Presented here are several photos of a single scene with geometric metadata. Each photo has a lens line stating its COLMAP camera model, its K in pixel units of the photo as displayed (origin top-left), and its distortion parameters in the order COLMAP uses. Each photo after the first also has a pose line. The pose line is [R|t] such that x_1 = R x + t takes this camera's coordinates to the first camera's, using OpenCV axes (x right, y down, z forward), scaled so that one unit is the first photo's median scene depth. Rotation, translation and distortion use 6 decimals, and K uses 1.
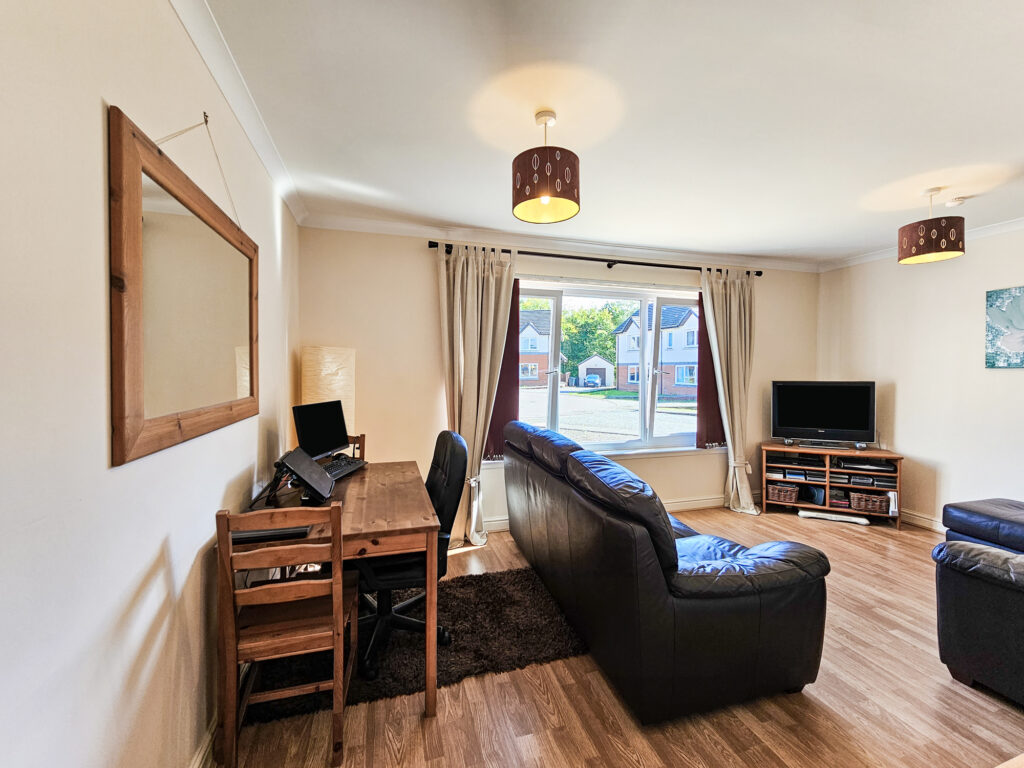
lens RADIAL K [[438.5, 0, 512.2], [0, 438.5, 376.9], [0, 0, 1]] dist [-0.002429, -0.000217]
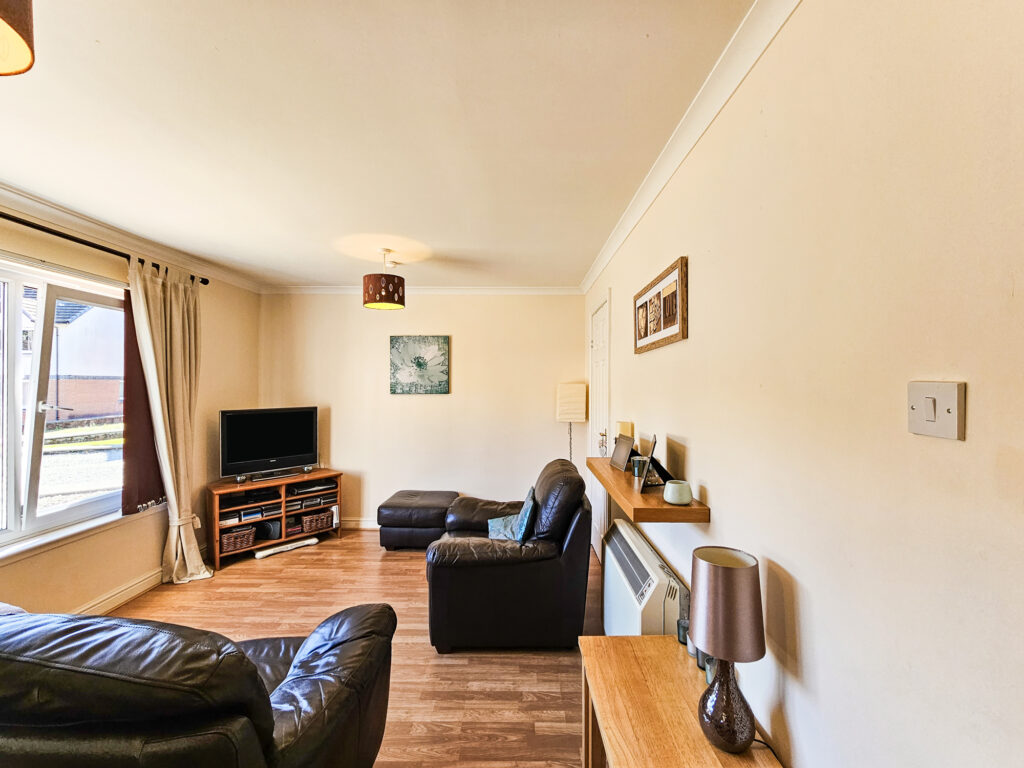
lens RADIAL K [[438.5, 0, 526.4], [0, 438.5, 383.7], [0, 0, 1]] dist [-0.002429, -0.000217]
pose [[0.287890, 0.003446, 0.957657, -0.055242], [0.012295, 0.999898, -0.007295, -0.031891], [-0.957585, 0.013875, 0.287818, 0.196704]]
